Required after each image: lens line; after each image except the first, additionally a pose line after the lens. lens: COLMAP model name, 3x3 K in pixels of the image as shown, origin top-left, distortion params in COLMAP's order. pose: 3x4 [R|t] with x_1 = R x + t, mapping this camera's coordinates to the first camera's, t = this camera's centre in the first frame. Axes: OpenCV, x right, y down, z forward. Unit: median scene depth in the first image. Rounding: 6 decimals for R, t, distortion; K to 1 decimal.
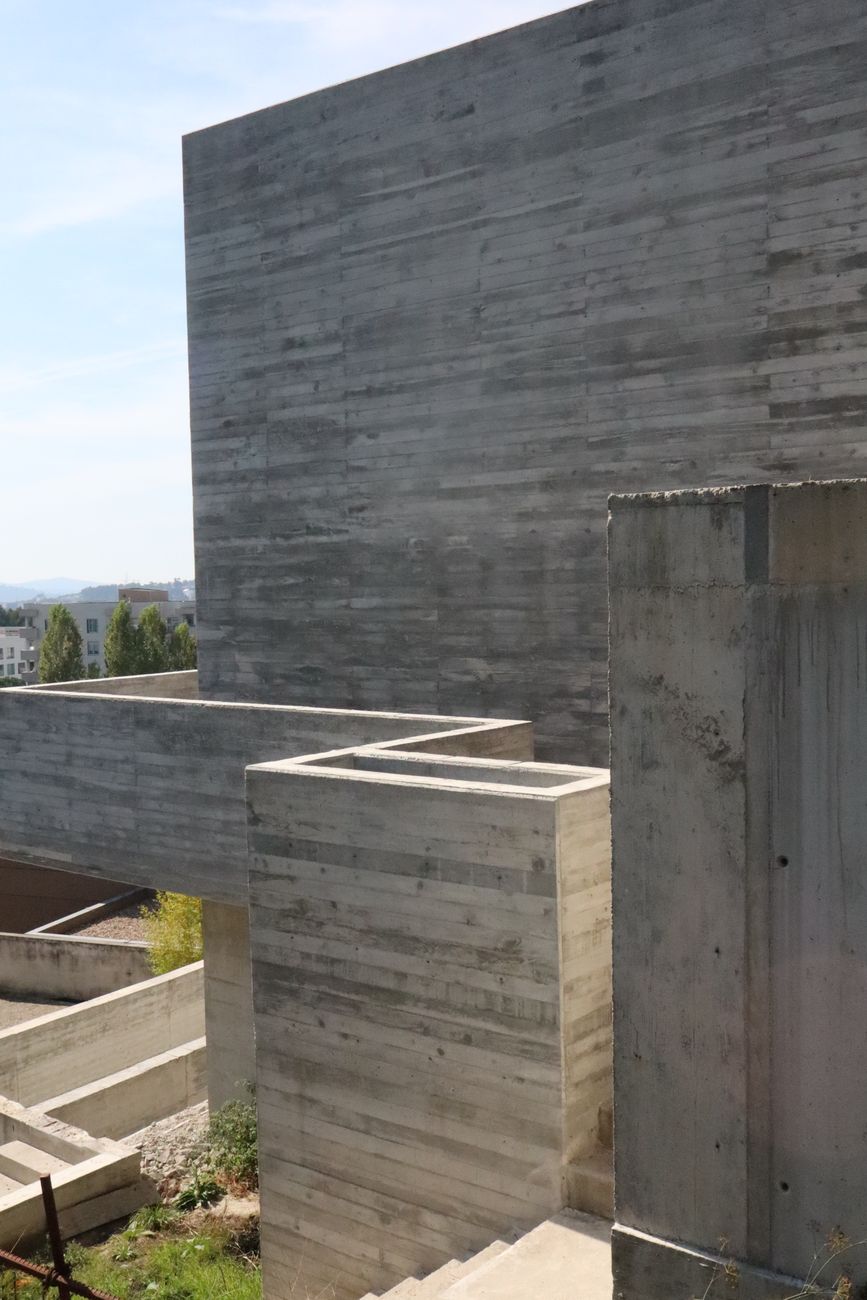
lens RADIAL K [[1355.4, 0, 433.5], [0, 1355.4, 650.0], [0, 0, 1]] dist [0.021405, 0.013287]
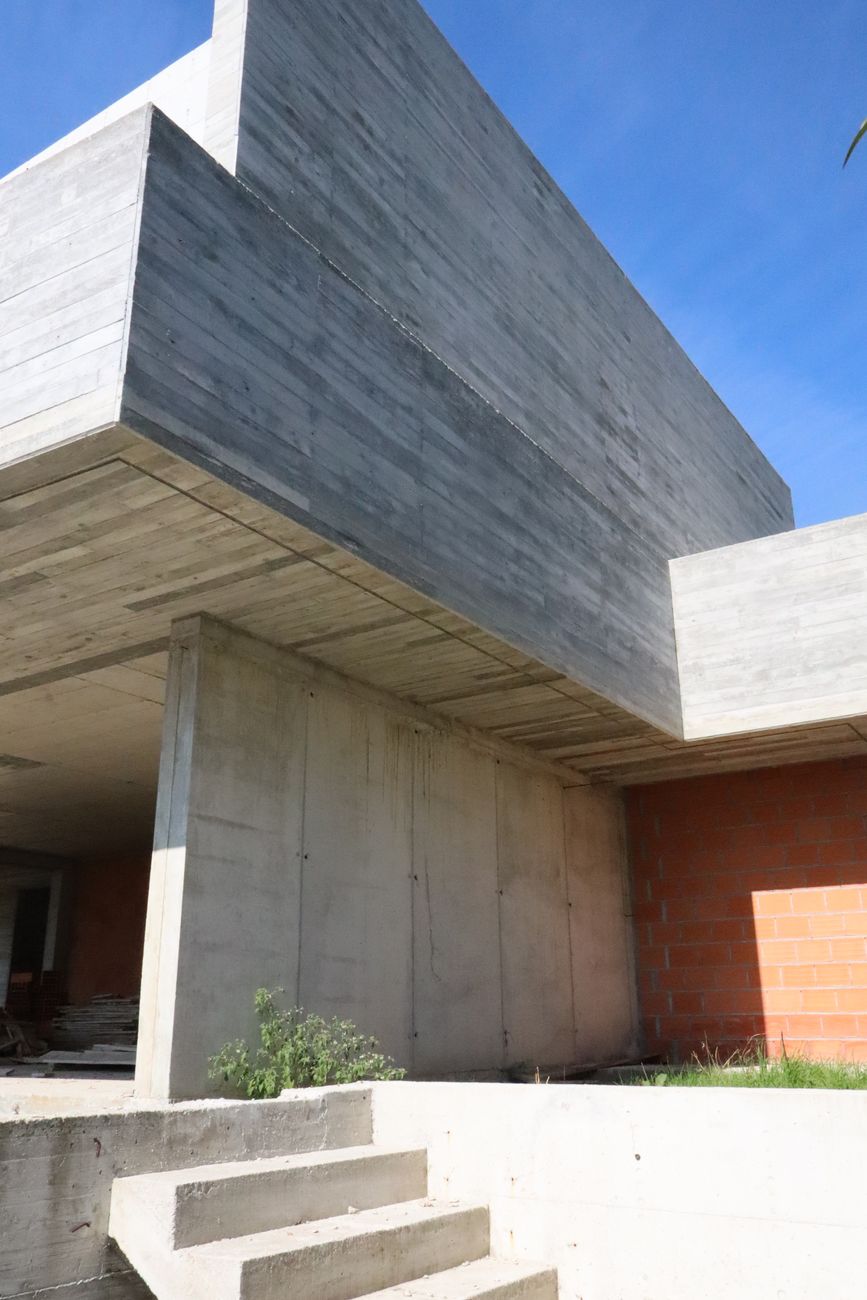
lens RADIAL K [[1088.6, 0, 433.5], [0, 1088.6, 650.0], [0, 0, 1]] dist [0.014830, 0.002699]
pose [[-0.082592, 0.352885, 0.932014, -0.666465], [0.063183, 0.935182, -0.348486, 0.368360], [-0.994579, 0.030105, -0.099535, 1.027070]]
